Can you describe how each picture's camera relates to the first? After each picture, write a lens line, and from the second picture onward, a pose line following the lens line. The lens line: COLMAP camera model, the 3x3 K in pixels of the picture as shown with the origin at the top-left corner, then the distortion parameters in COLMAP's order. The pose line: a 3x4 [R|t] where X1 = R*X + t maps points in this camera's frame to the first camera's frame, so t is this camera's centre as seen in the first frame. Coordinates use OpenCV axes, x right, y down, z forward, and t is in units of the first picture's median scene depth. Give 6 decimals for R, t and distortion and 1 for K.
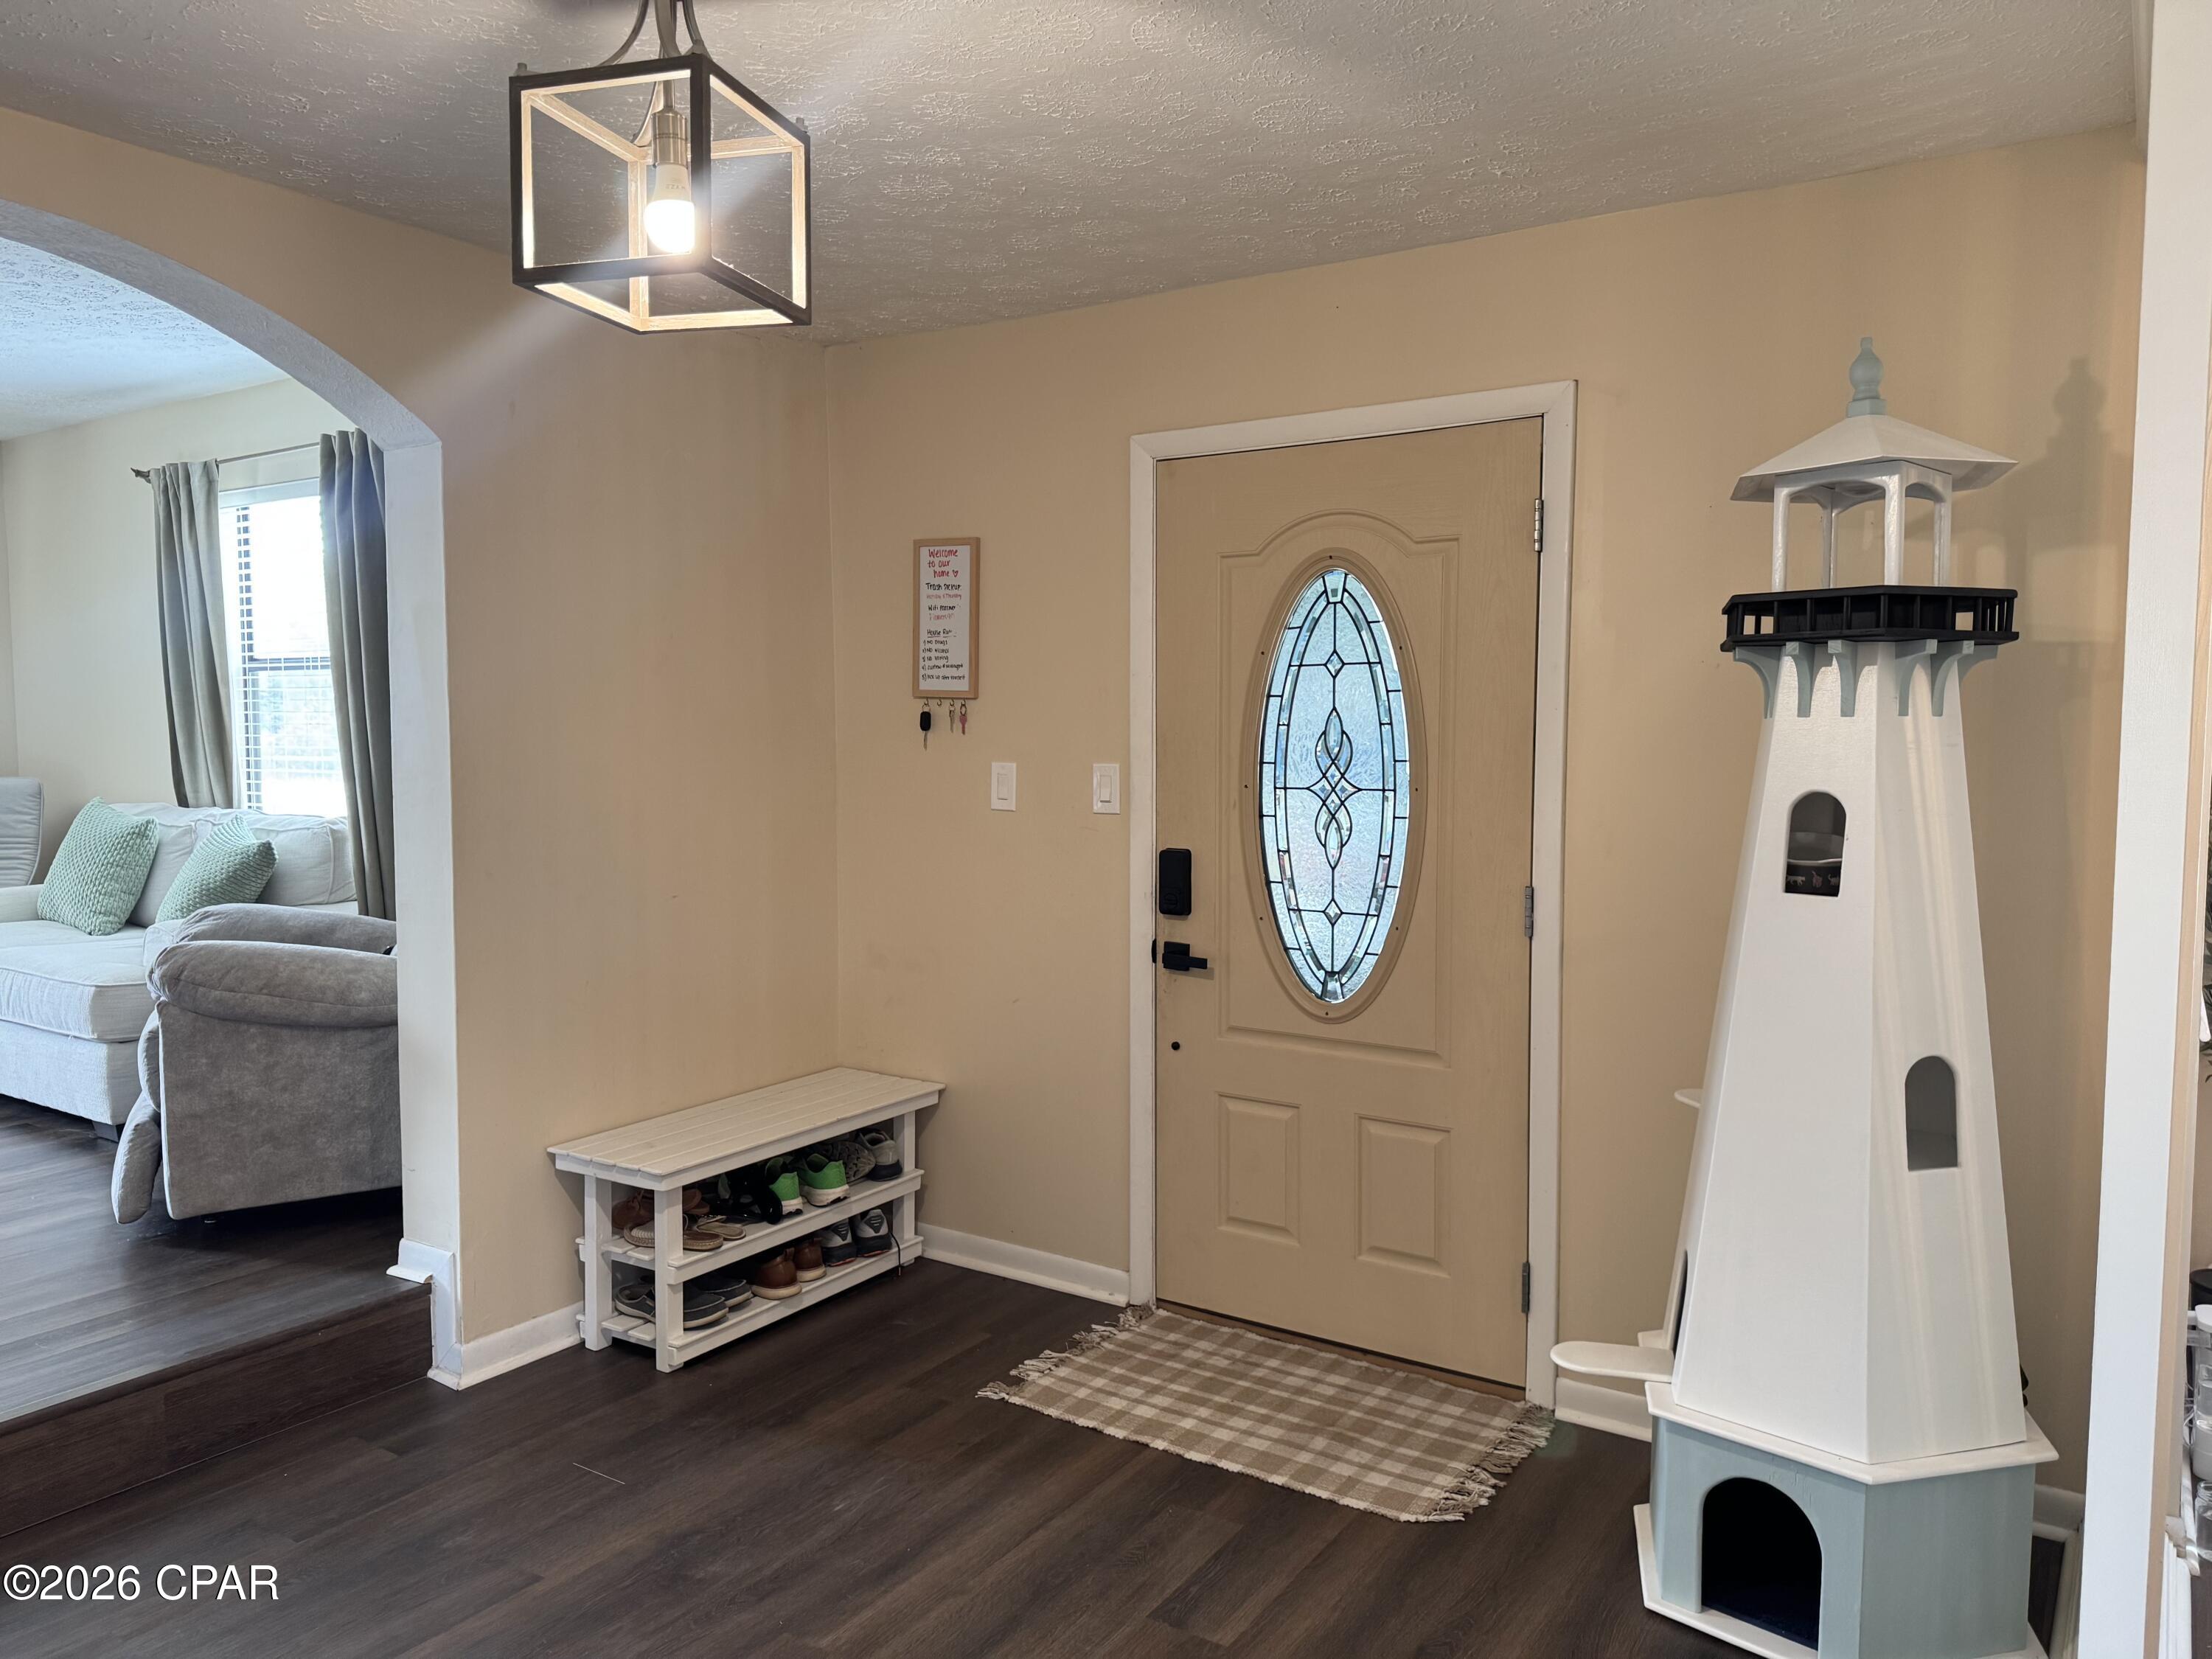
lens RADIAL K [[1568.3, 0, 1100.2], [0, 1568.3, 830.2], [0, 0, 1]] dist [0.059515, -0.058621]
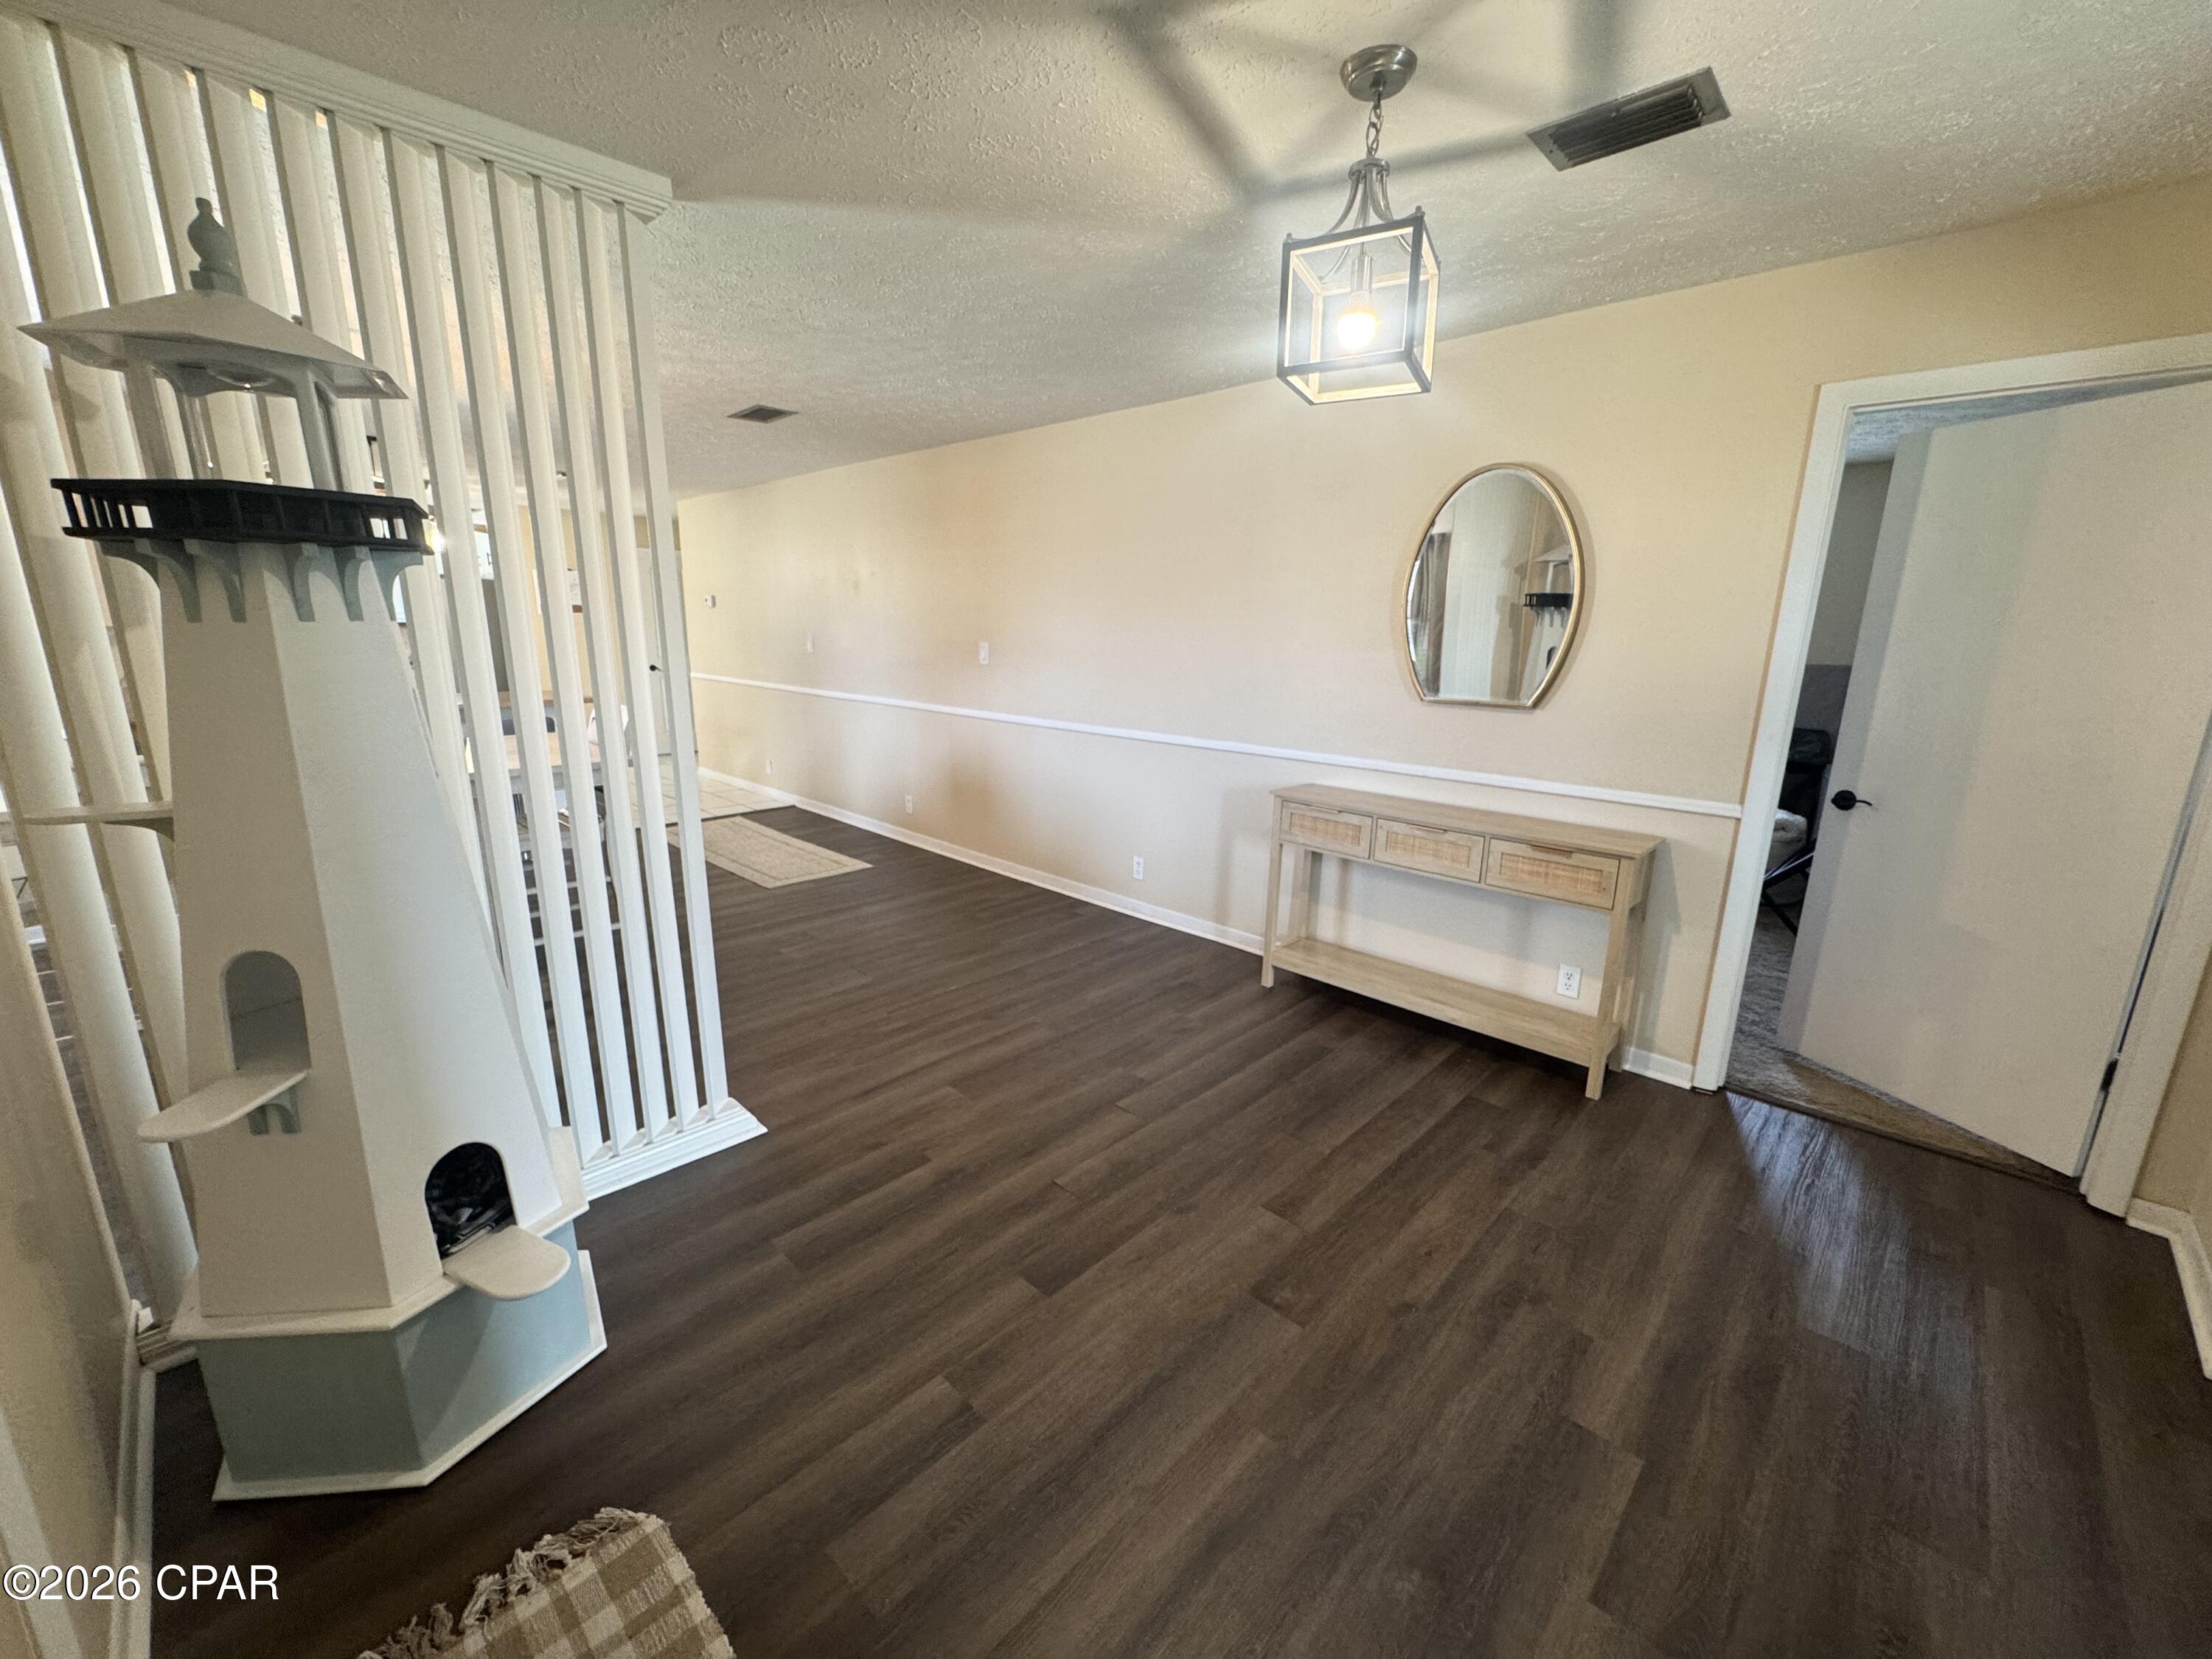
lens RADIAL K [[891.4, 0, 1111.2], [0, 891.4, 812.5], [0, 0, 1]] dist [0.004615, -0.000019]
pose [[-0.980673, -0.048522, 0.189542, -0.156441], [0.012488, 0.951261, 0.308135, -0.124845], [-0.195255, 0.304547, -0.932270, 1.408170]]
